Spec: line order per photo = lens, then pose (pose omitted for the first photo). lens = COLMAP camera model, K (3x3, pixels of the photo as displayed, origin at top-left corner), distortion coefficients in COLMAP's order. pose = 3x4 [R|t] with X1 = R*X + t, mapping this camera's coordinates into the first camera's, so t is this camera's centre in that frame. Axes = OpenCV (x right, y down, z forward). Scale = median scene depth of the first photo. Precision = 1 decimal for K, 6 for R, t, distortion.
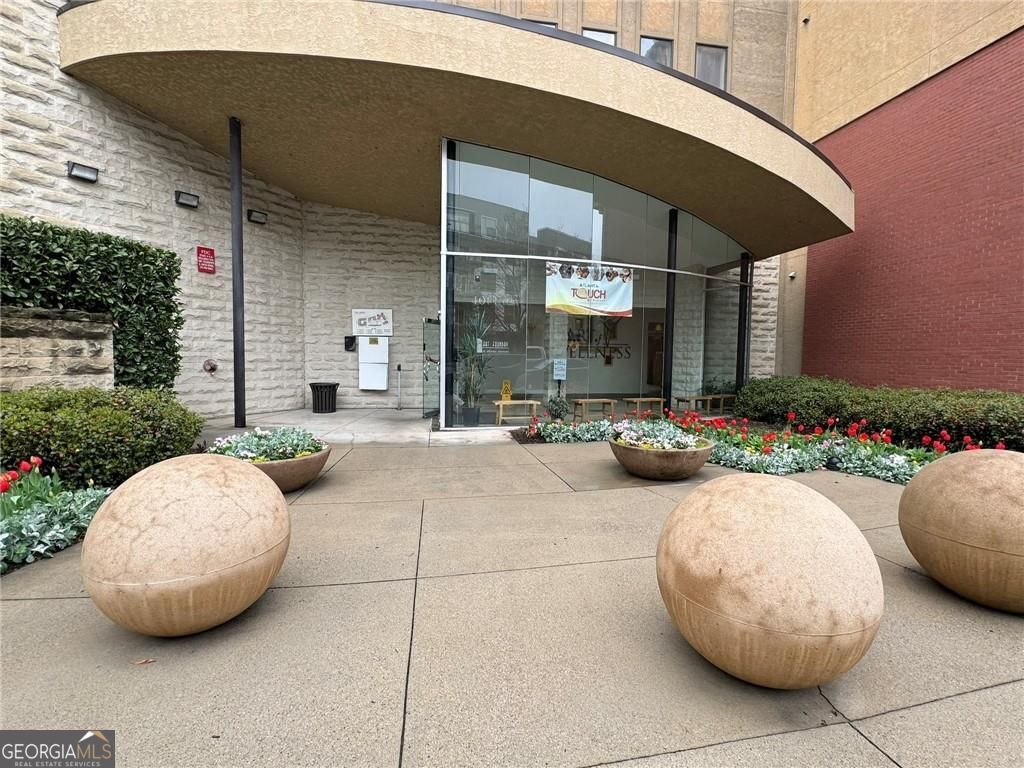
lens RADIAL K [[469.1, 0, 511.6], [0, 469.1, 382.2], [0, 0, 1]] dist [-0.001938, 0.000030]
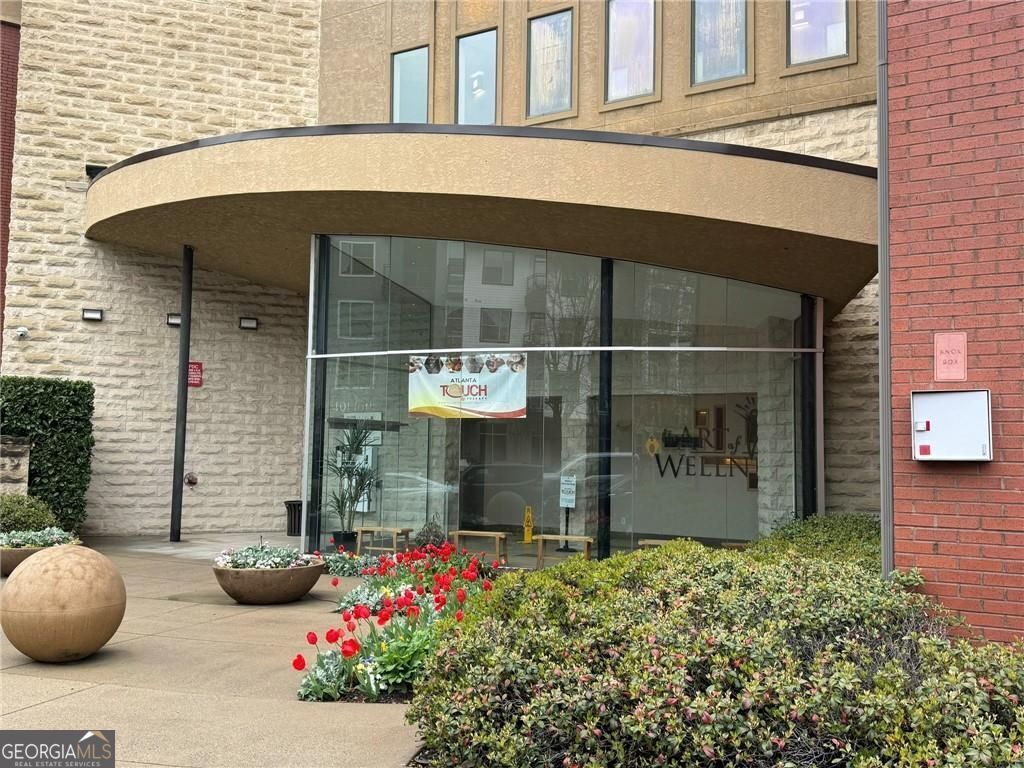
lens RADIAL K [[916.6, 0, 512.0], [0, 916.6, 384.0], [0, 0, 1]] dist [0.169934, -0.373754]
pose [[0.772723, -0.049483, -0.632811, 1.170818], [-0.043376, 0.990510, -0.130420, -0.007419], [0.633259, 0.128228, 0.763243, -0.096400]]
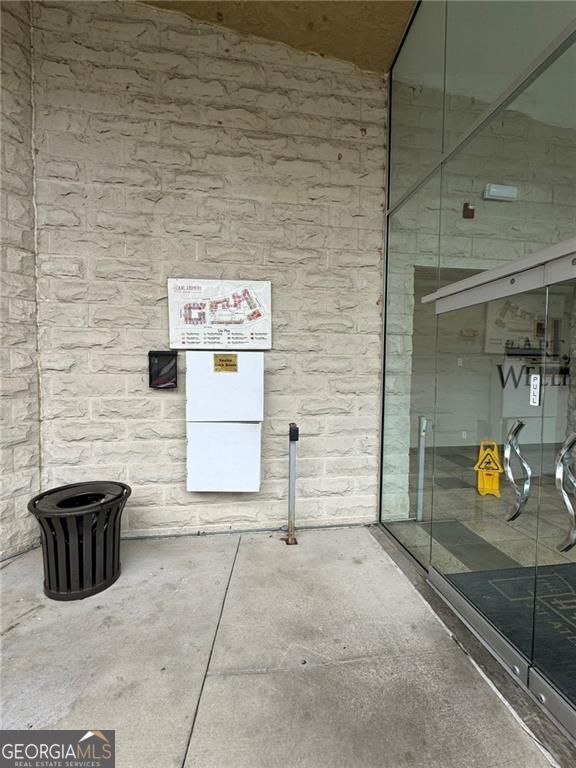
lens RADIAL K [[351.9, 0, 288.0], [0, 351.9, 384.0], [0, 0, 1]] dist [-0.001938, 0.000030]
pose [[0.999966, -0.006875, -0.004501, -0.302189], [0.006804, 0.999852, -0.015782, -0.082347], [0.004608, 0.015751, 0.999865, 0.894298]]
